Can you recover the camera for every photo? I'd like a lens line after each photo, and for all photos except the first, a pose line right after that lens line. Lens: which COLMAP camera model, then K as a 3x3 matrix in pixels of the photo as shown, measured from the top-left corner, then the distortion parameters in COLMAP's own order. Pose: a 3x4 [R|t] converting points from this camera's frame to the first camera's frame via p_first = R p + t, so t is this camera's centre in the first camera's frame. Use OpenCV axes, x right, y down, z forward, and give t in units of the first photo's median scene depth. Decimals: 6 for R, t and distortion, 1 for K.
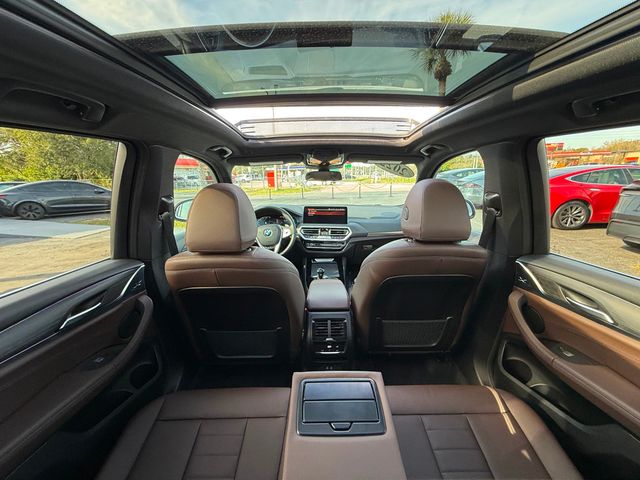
lens RADIAL K [[256.4, 0, 320.0], [0, 256.4, 240.0], [0, 0, 1]] dist [0.003680, 0.000382]
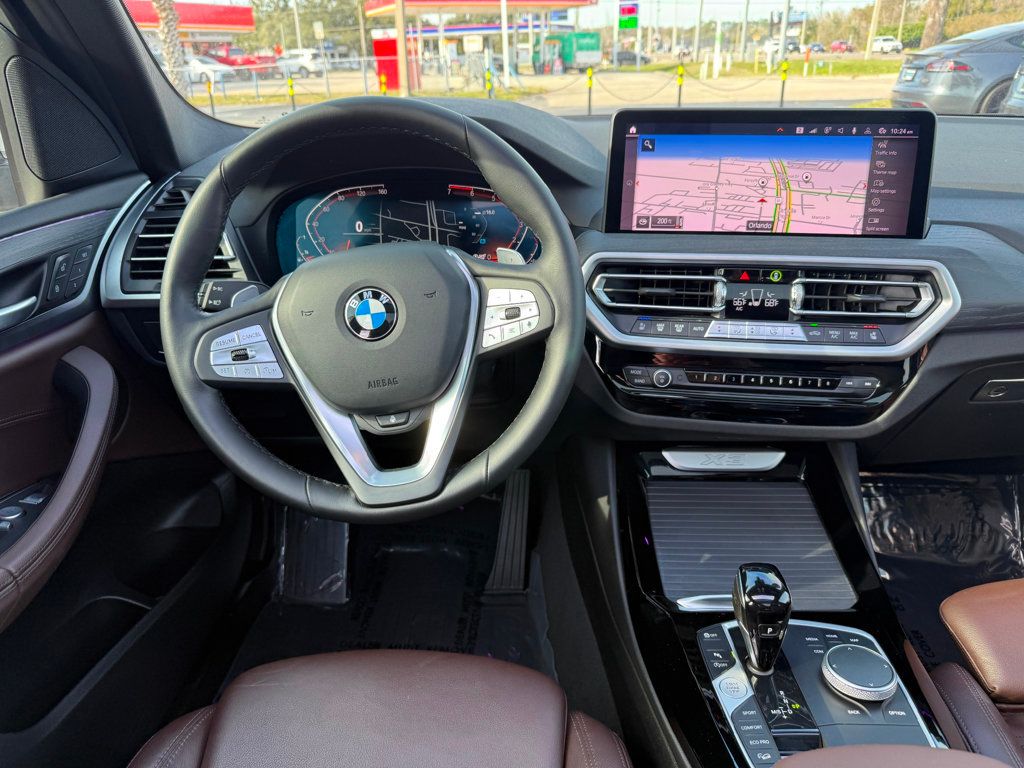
lens RADIAL K [[740.5, 0, 512.5], [0, 740.5, 384.7], [0, 0, 1]] dist [0.000721, -0.007573]
pose [[0.999554, 0.009759, -0.028241, -0.034189], [-0.004799, 0.985325, 0.170620, -0.015943], [0.029492, -0.170408, 0.984932, 0.178189]]
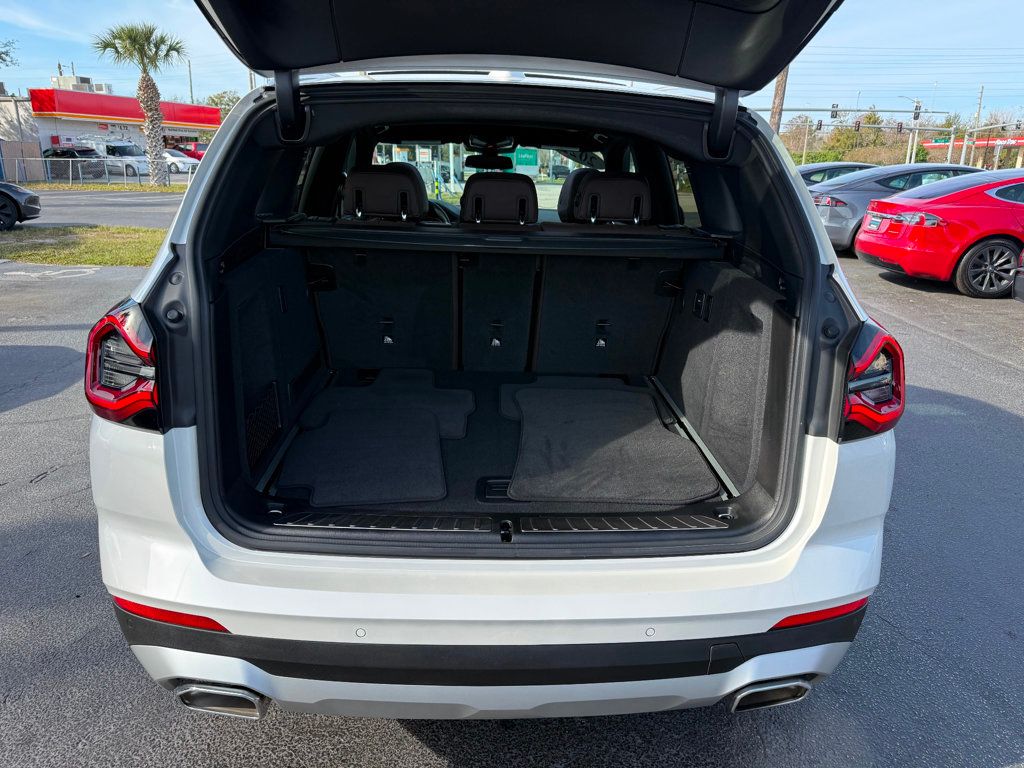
lens RADIAL K [[721.0, 0, 518.4], [0, 721.0, 387.9], [0, 0, 1]] dist [0.067332, -0.064331]
pose [[0.997832, 0.030587, 0.058281, -0.000900], [-0.033518, 0.998187, 0.049988, 0.094302], [-0.056646, -0.051833, 0.997048, -0.362617]]
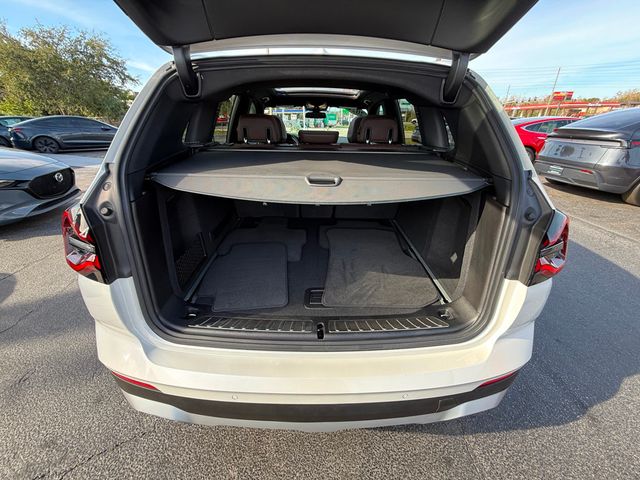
lens RADIAL K [[256.4, 0, 320.0], [0, 256.4, 240.0], [0, 0, 1]] dist [0.003680, 0.000382]
pose [[0.999493, 0.021143, 0.023798, 0.006124], [-0.025235, 0.981949, 0.187453, 0.073672], [-0.019405, -0.187958, 0.981985, -0.251939]]
